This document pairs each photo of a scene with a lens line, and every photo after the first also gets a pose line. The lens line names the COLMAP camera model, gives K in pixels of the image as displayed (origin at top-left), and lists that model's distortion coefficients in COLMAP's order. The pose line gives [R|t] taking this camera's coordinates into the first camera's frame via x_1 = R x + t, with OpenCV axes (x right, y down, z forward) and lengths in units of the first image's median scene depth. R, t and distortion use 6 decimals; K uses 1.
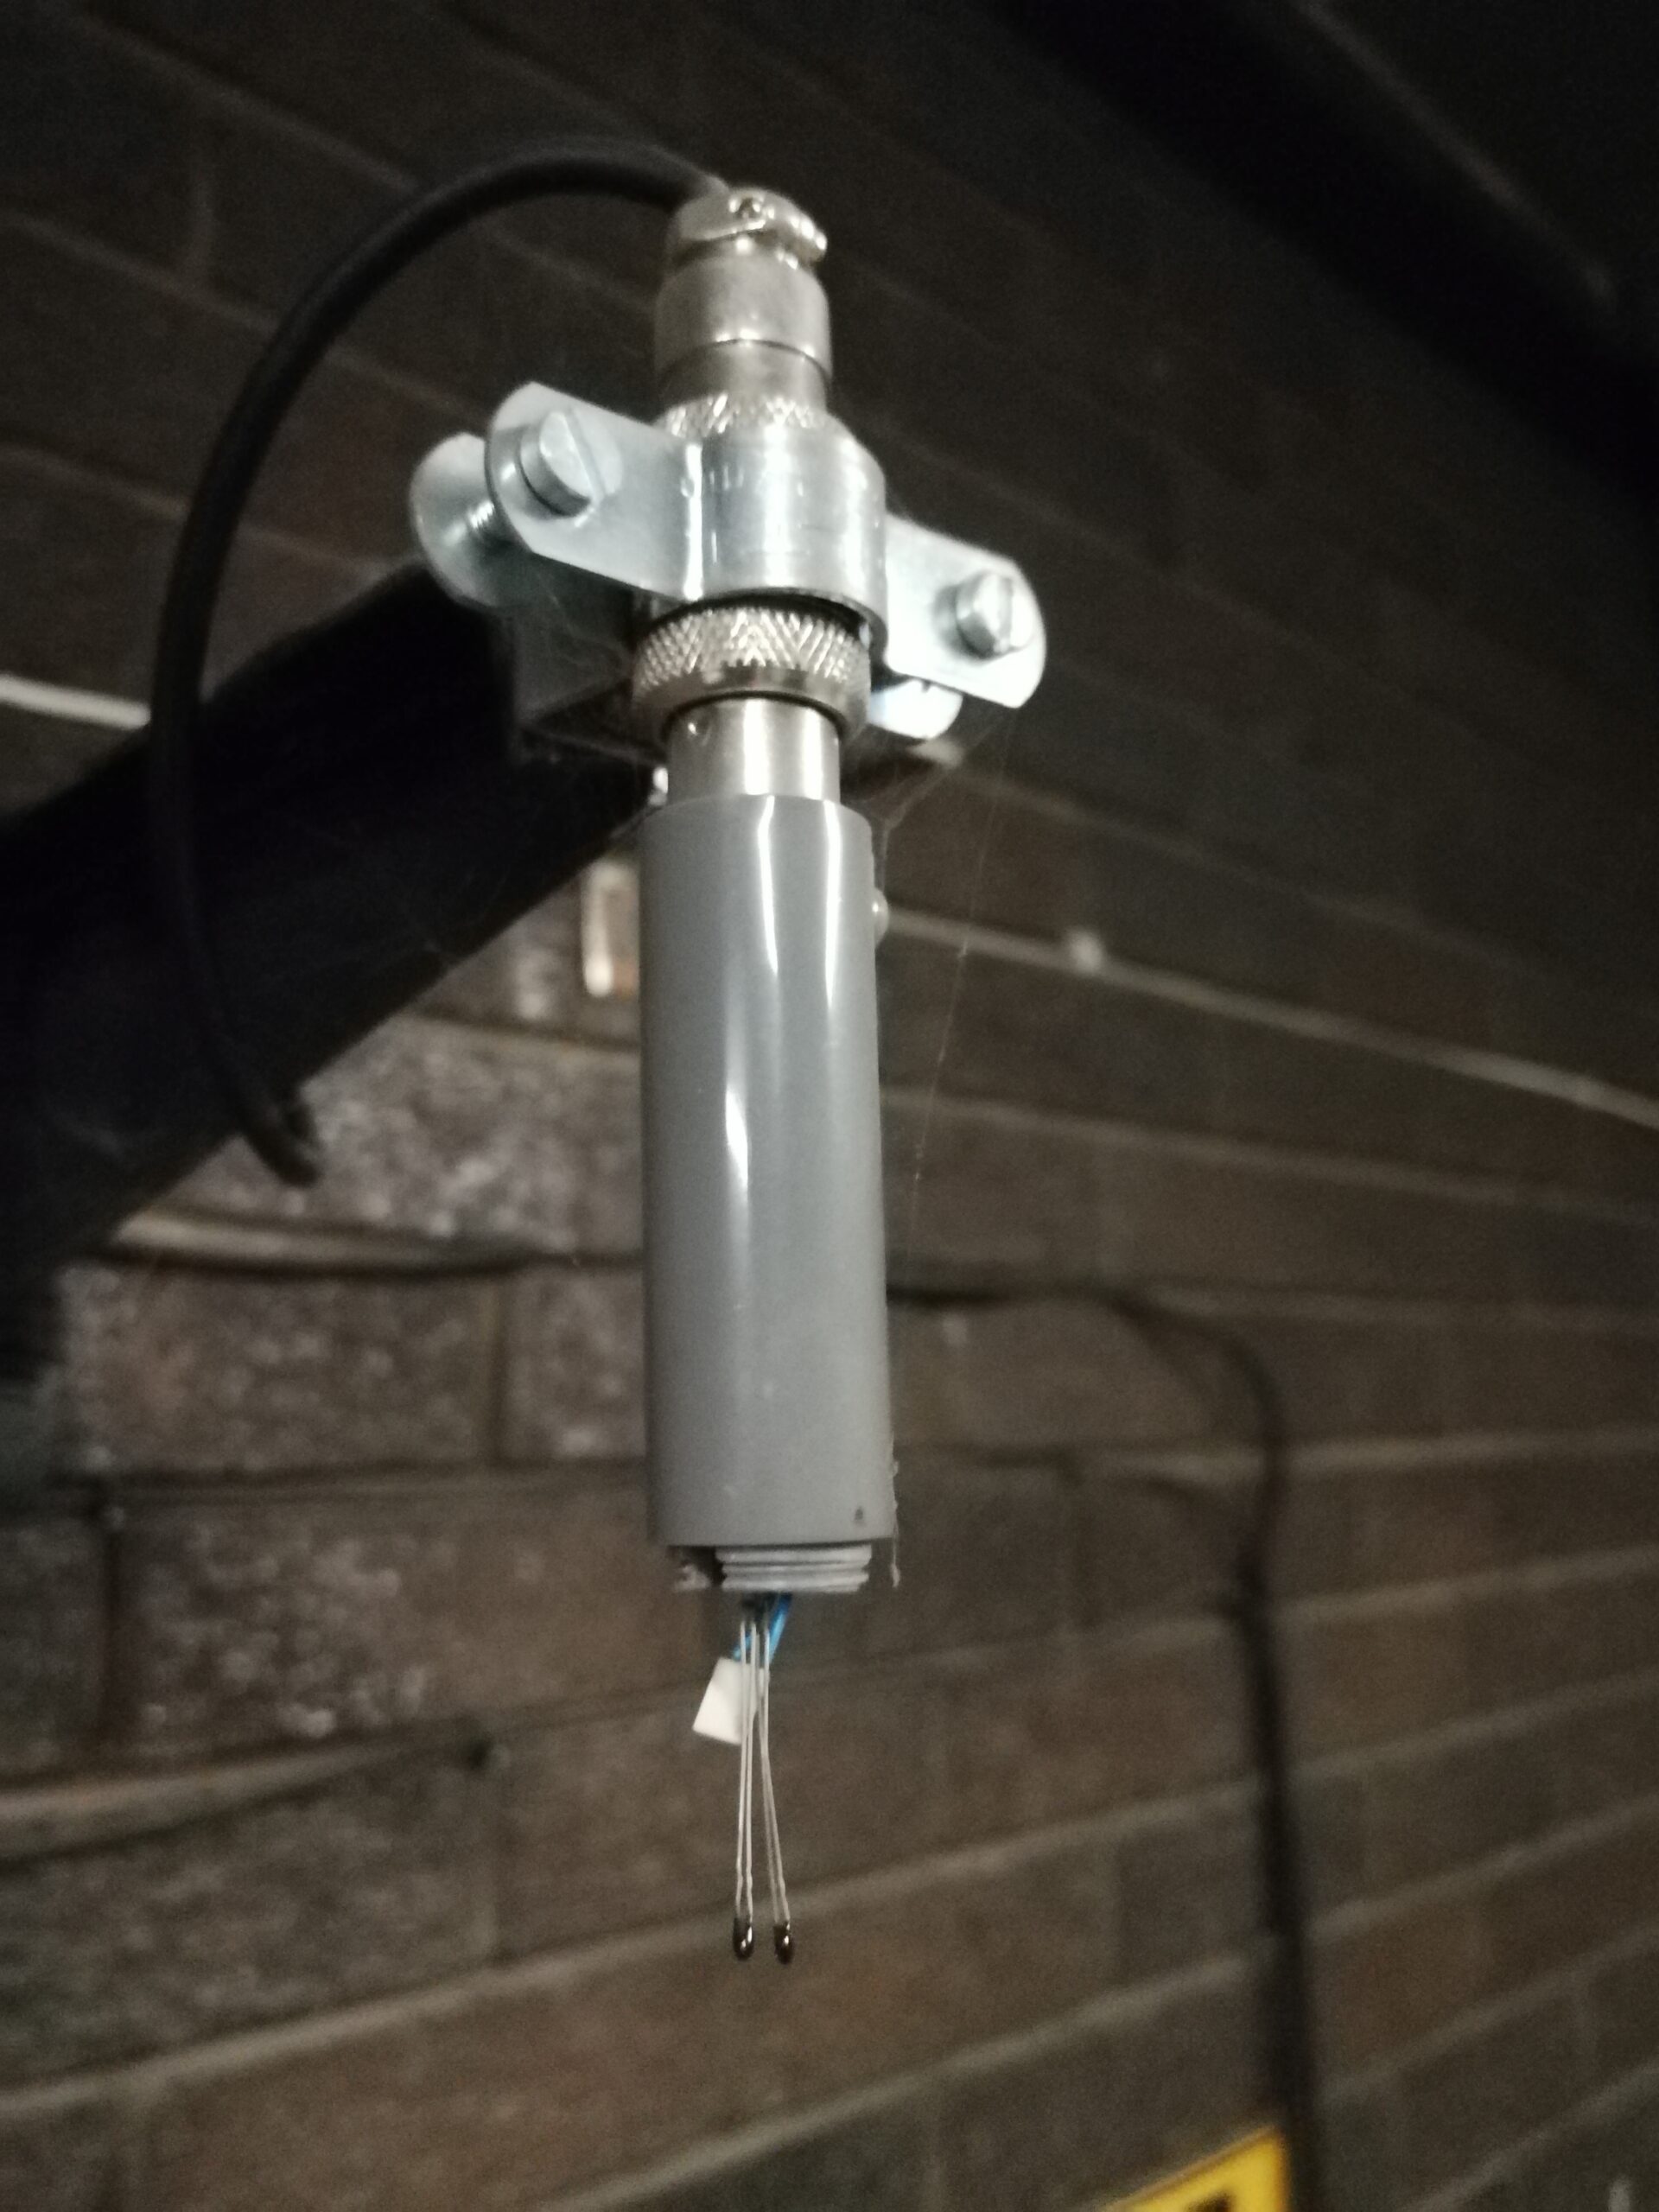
lens RADIAL K [[1803.6, 0, 830.5], [0, 1803.6, 1104.8], [0, 0, 1]] dist [-0.009130, 0.010878]
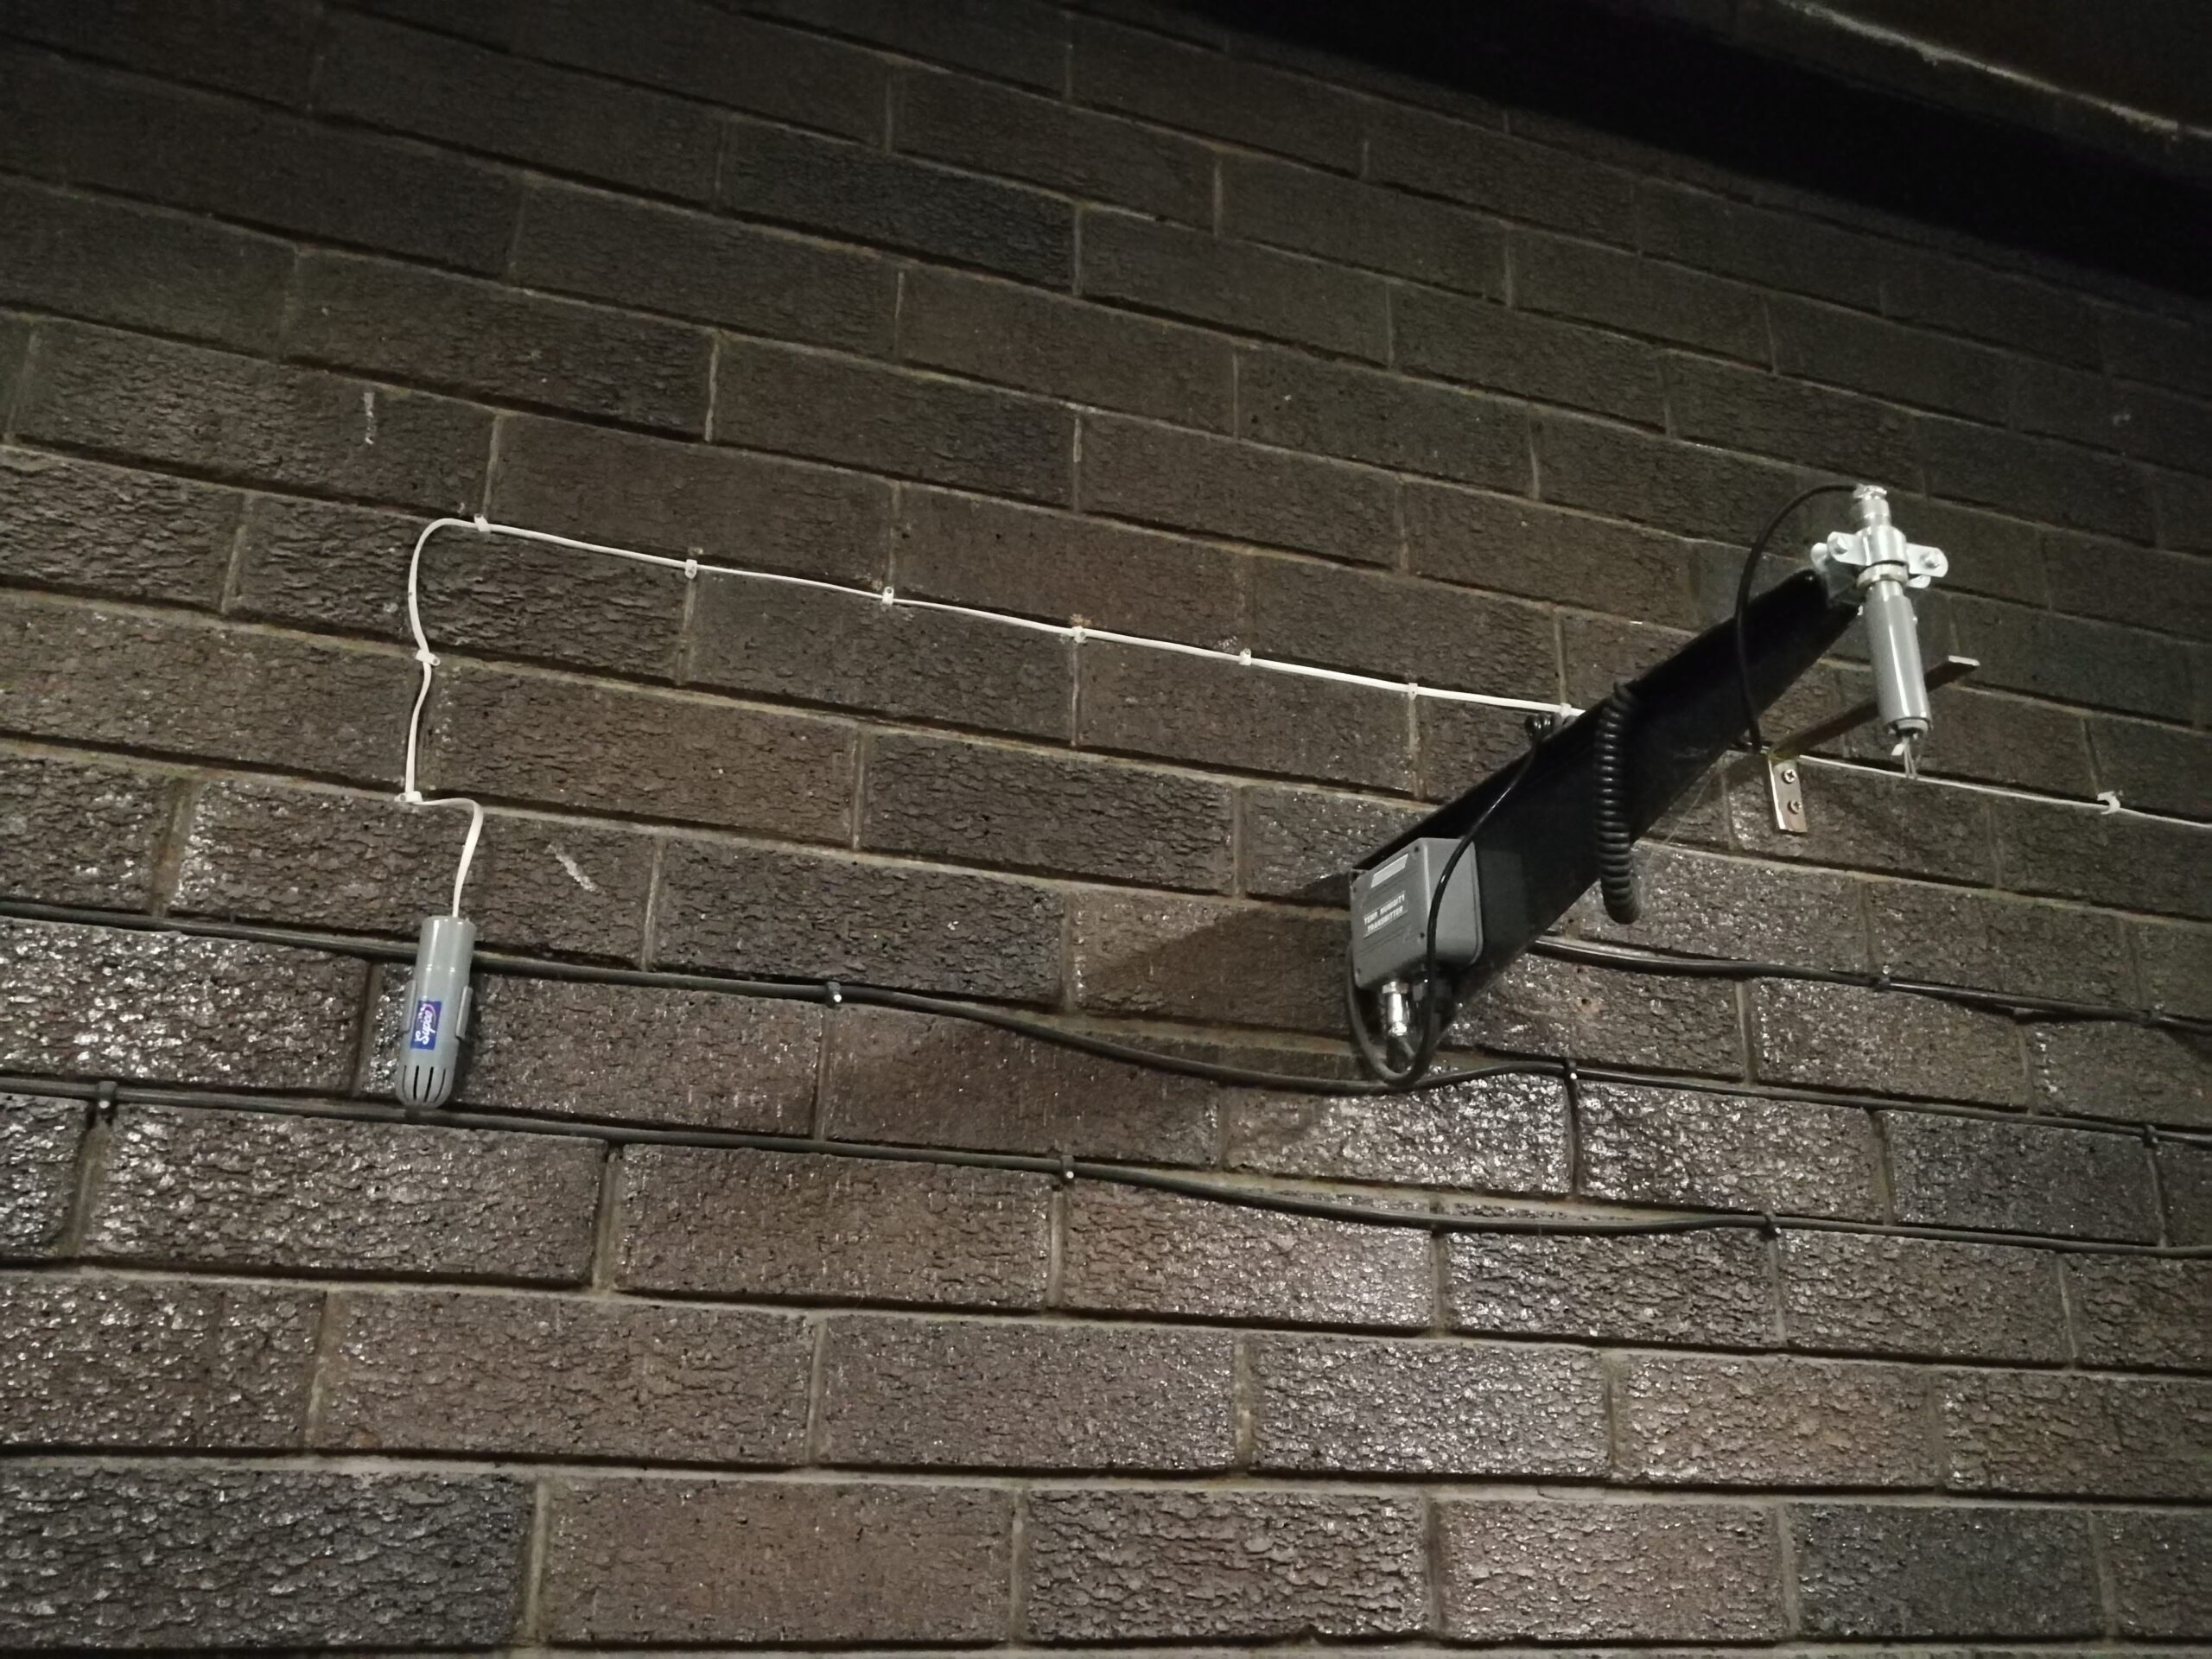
lens RADIAL K [[1803.6, 0, 1109.8], [0, 1803.6, 832.0], [0, 0, 1]] dist [-0.009130, 0.010878]
pose [[0.905598, -0.117426, -0.407558, -0.028733], [0.032555, 0.977321, -0.209248, 1.405103], [0.422886, 0.176226, 0.888882, -4.160717]]
